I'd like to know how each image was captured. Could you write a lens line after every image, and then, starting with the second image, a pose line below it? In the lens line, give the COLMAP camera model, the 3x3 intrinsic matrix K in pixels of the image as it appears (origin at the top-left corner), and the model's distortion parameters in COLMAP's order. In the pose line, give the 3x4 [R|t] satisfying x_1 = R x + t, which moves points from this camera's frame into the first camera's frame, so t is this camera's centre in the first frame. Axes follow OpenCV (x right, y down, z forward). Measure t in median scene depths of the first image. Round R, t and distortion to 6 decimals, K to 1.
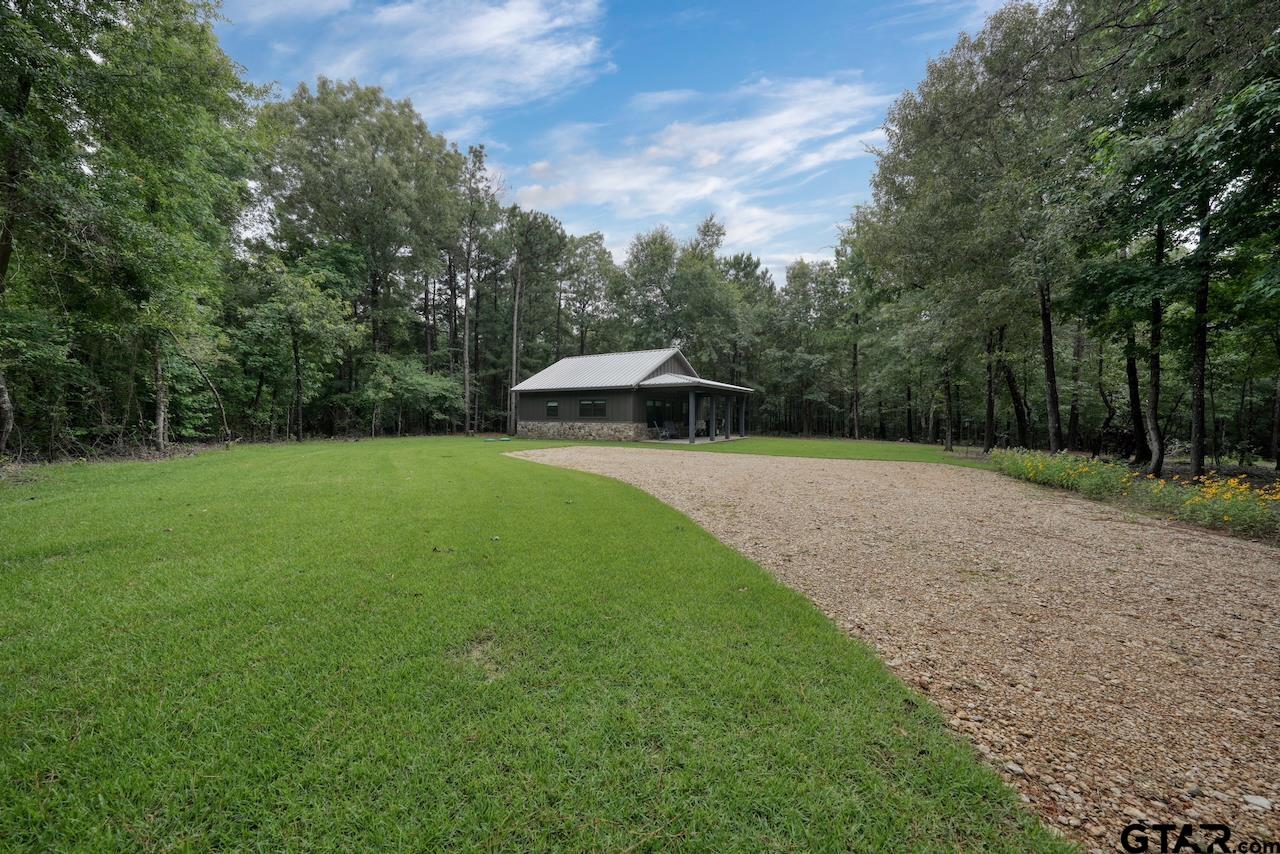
lens RADIAL K [[432.7, 0, 640.0], [0, 432.7, 427.0], [0, 0, 1]] dist [-0.001184, 0.000049]
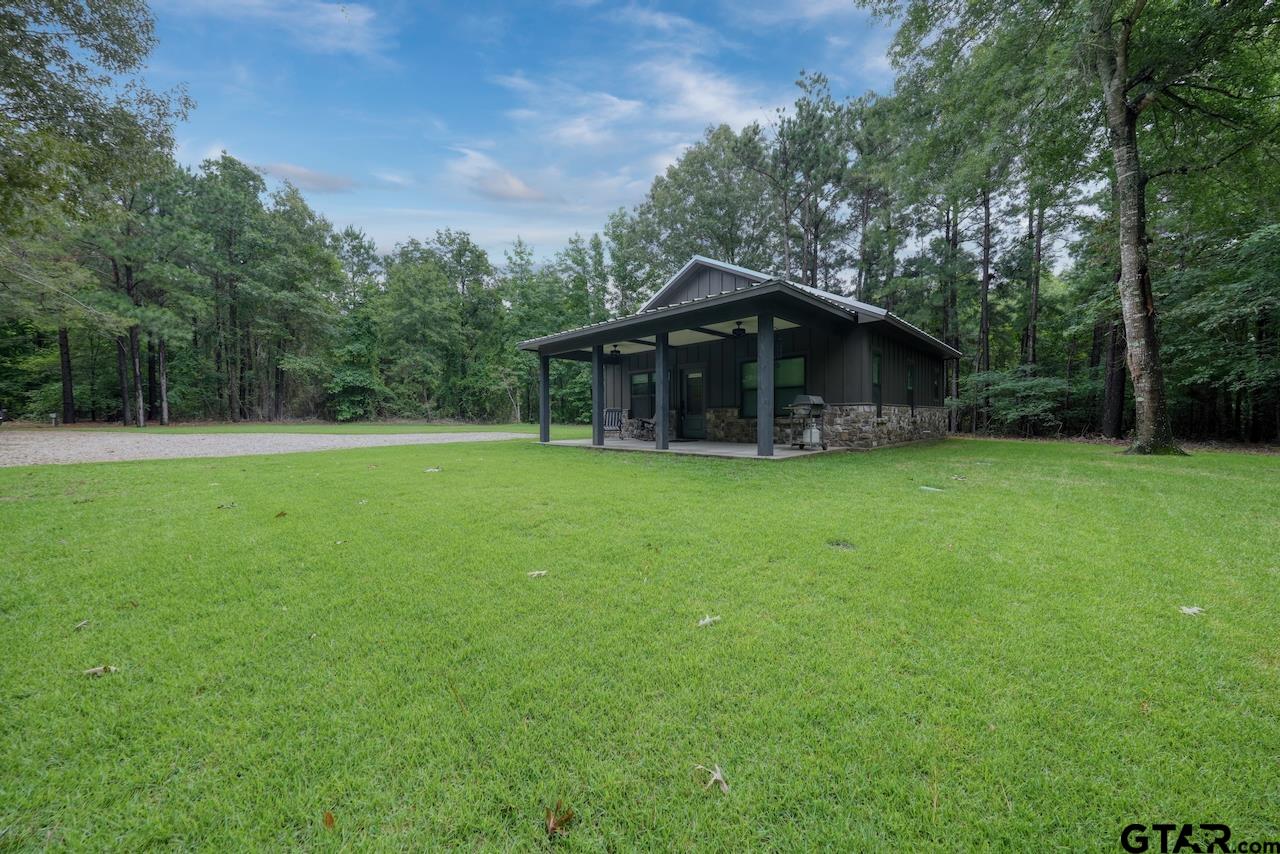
lens RADIAL K [[432.7, 0, 640.0], [0, 432.7, 427.0], [0, 0, 1]] dist [-0.001184, 0.000049]
pose [[-0.197553, 0.022985, -0.980023, 0.543480], [0.001407, 0.999731, 0.023164, 0.000535], [0.980291, 0.003197, -0.197532, 0.965372]]
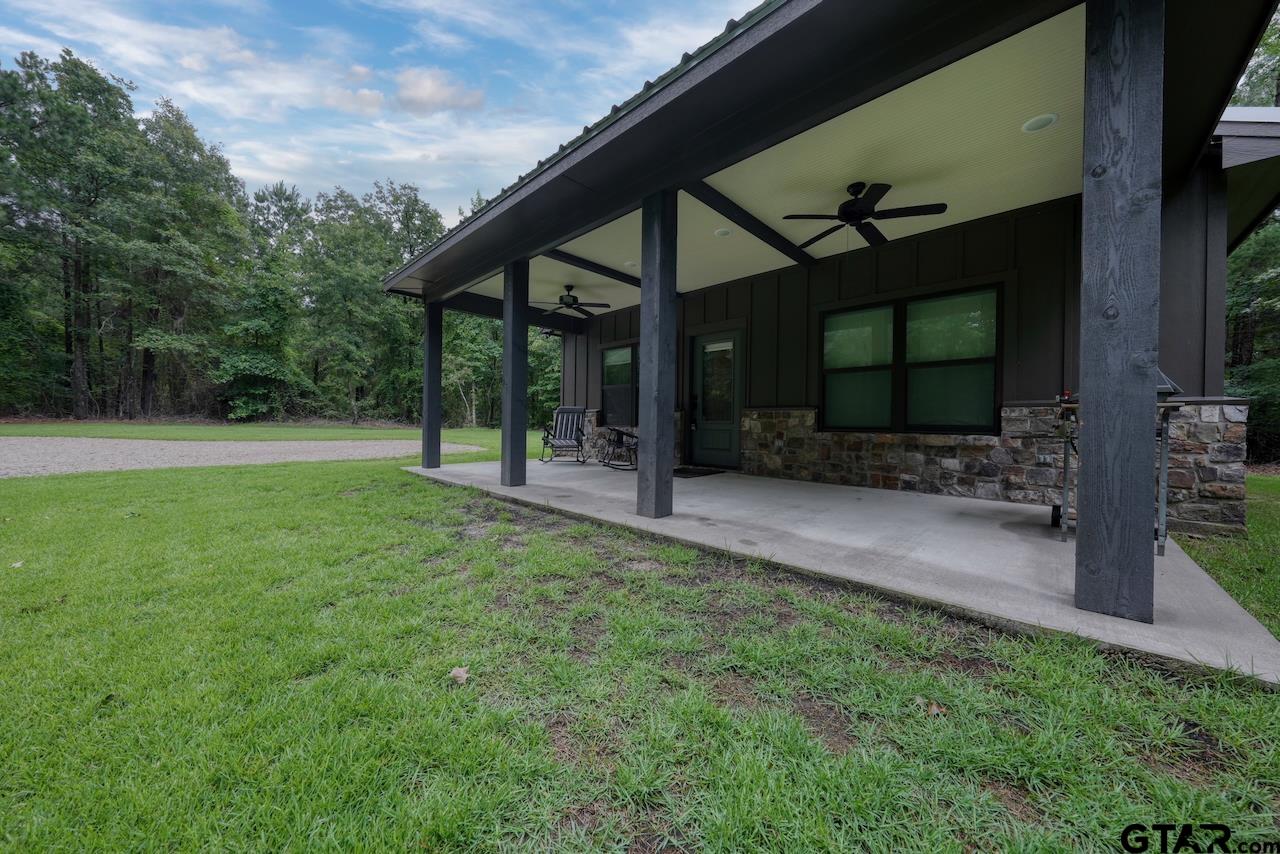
lens RADIAL K [[432.7, 0, 640.0], [0, 432.7, 427.0], [0, 0, 1]] dist [-0.001184, 0.000049]
pose [[-0.180424, 0.008002, -0.983556, 0.317537], [-0.017295, 0.999786, 0.011307, -0.000541], [0.983437, 0.019050, -0.180247, 0.931259]]
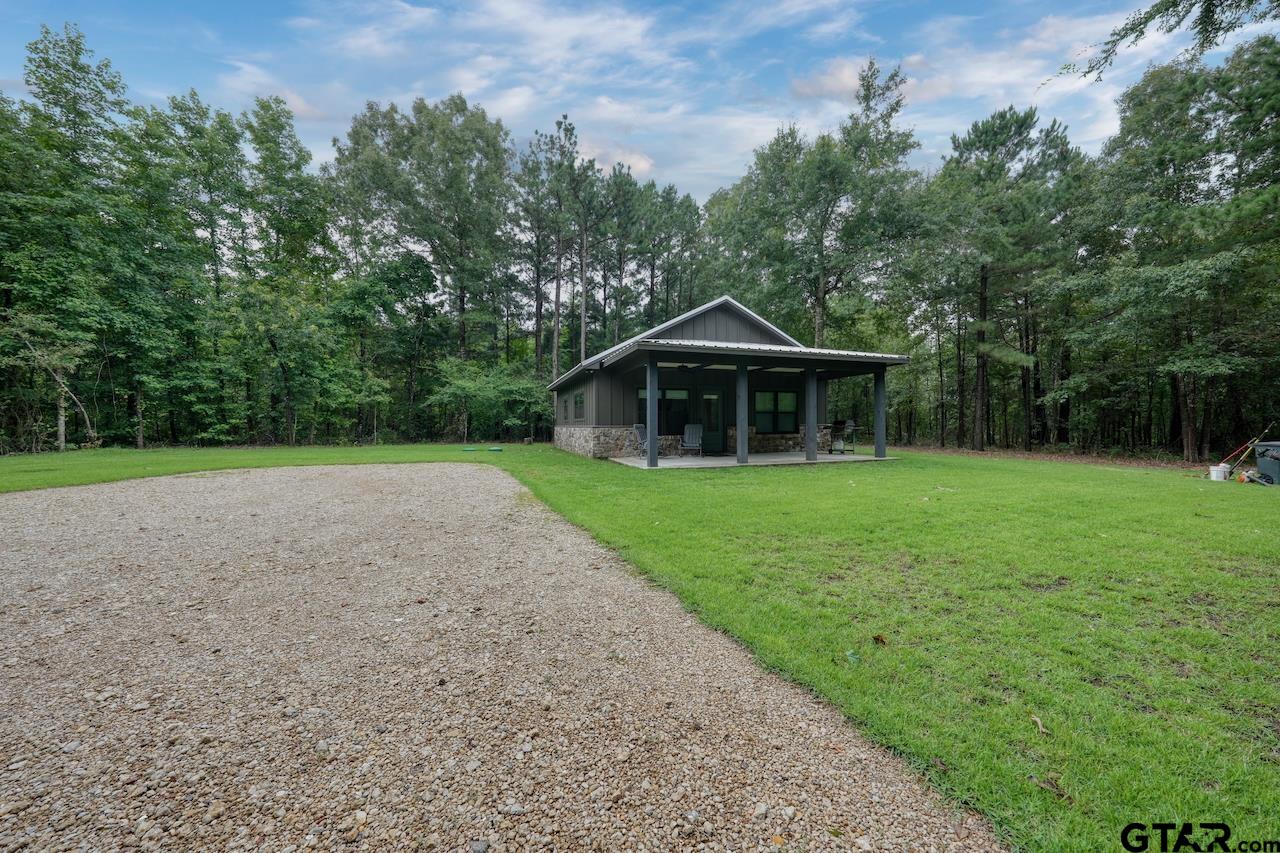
lens RADIAL K [[439.7, 0, 640.0], [0, 439.7, 426.5], [0, 0, 1]] dist [0.000277, 0.000085]
pose [[0.789765, -0.002647, -0.613403, 0.329923], [0.000185, 0.999992, -0.004078, -0.005564], [0.613409, 0.003107, 0.789759, 0.436759]]
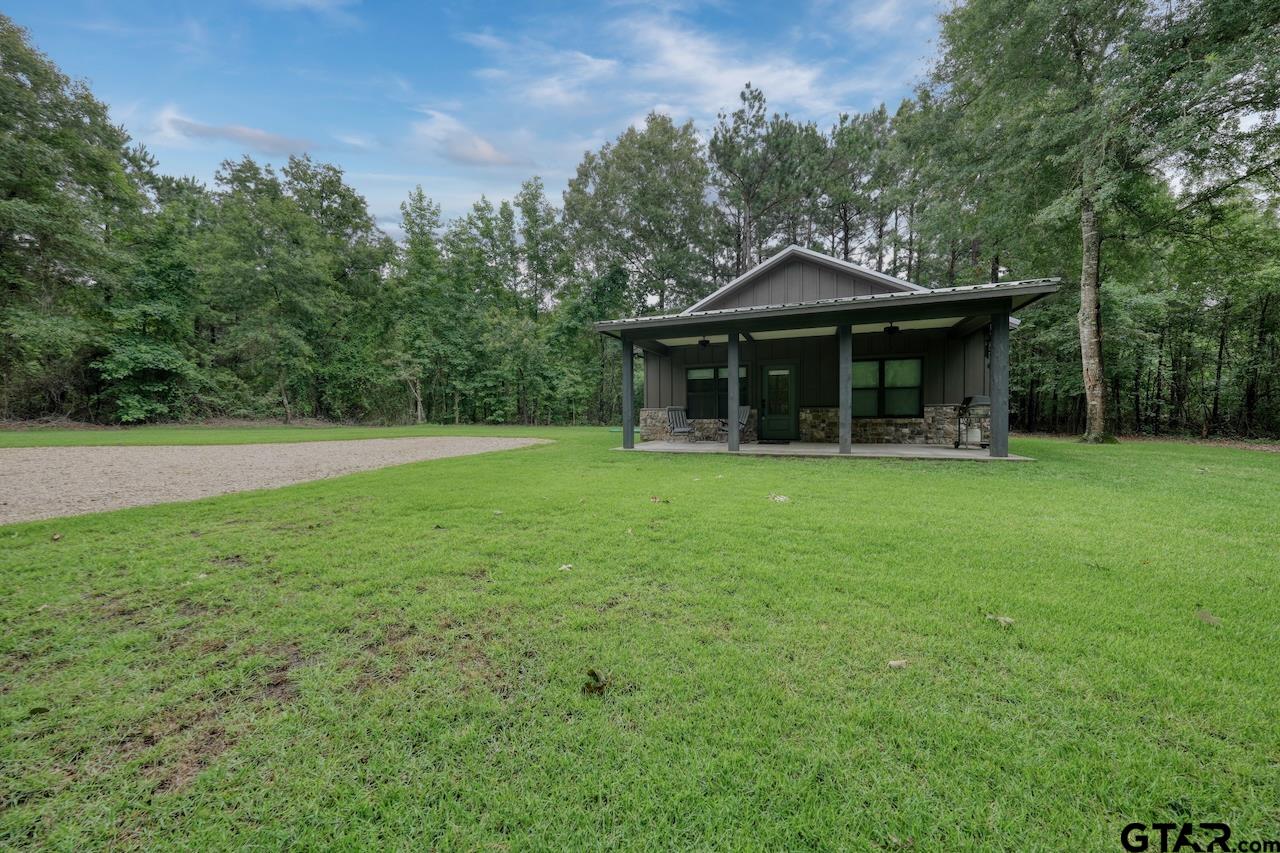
lens RADIAL K [[432.7, 0, 640.0], [0, 432.7, 426.5], [0, 0, 1]] dist [-0.001184, 0.000049]
pose [[0.205906, 0.027511, -0.978185, 0.473761], [0.002624, 0.999586, 0.028665, -0.002496], [0.978568, -0.008469, 0.205748, 0.694596]]
